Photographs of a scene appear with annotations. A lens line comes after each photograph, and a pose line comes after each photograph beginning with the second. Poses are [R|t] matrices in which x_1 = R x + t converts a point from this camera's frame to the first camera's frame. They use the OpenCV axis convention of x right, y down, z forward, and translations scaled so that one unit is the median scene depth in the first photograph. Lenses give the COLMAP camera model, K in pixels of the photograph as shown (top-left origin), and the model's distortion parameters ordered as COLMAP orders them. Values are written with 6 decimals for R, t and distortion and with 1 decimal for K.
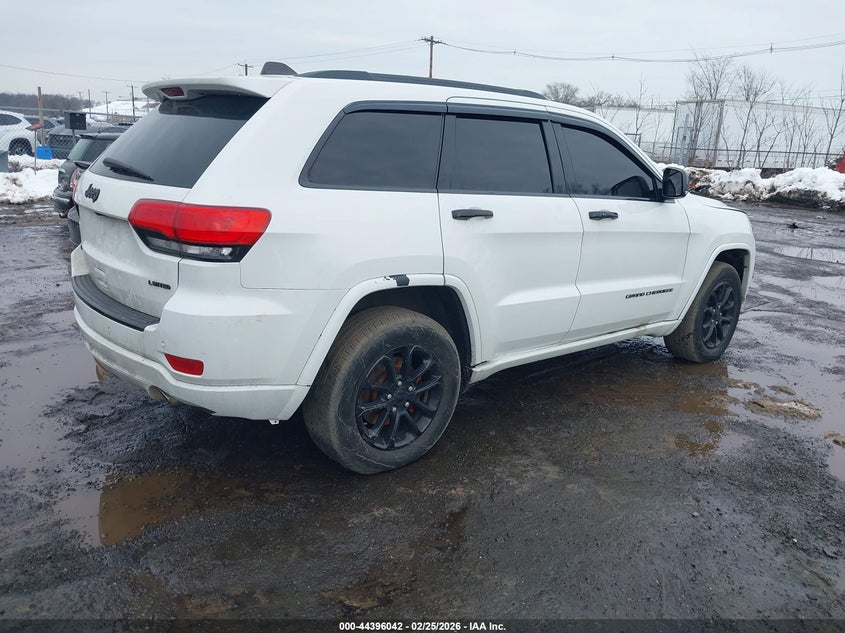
lens RADIAL K [[663.7, 0, 422.5], [0, 663.7, 316.5], [0, 0, 1]] dist [0.000563, 0.002906]
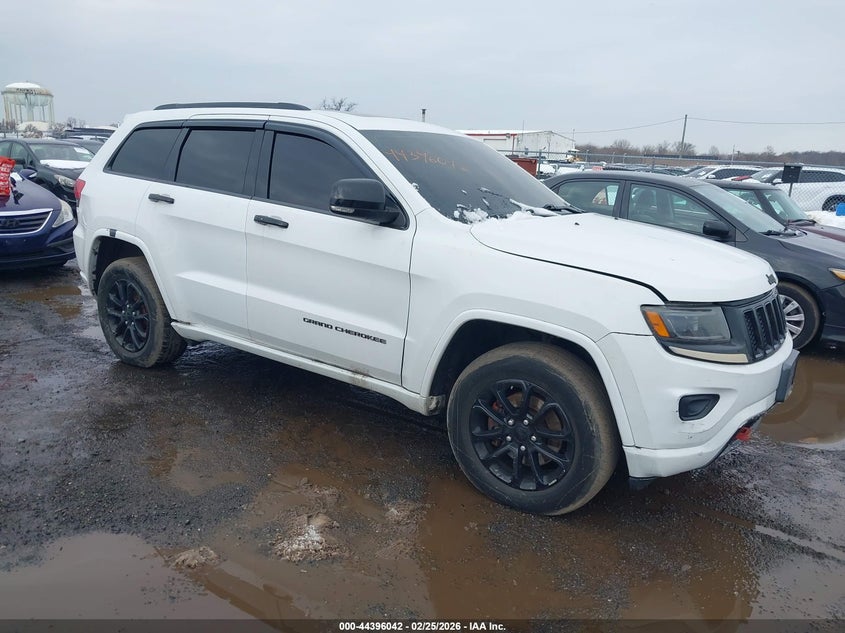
lens RADIAL K [[663.7, 0, 422.5], [0, 663.7, 316.5], [0, 0, 1]] dist [0.000563, 0.002906]
pose [[0.283633, 0.199397, -0.937973, 1.577532], [-0.286682, 0.951040, 0.115485, -0.241558], [0.915077, 0.236144, 0.326909, 1.133512]]
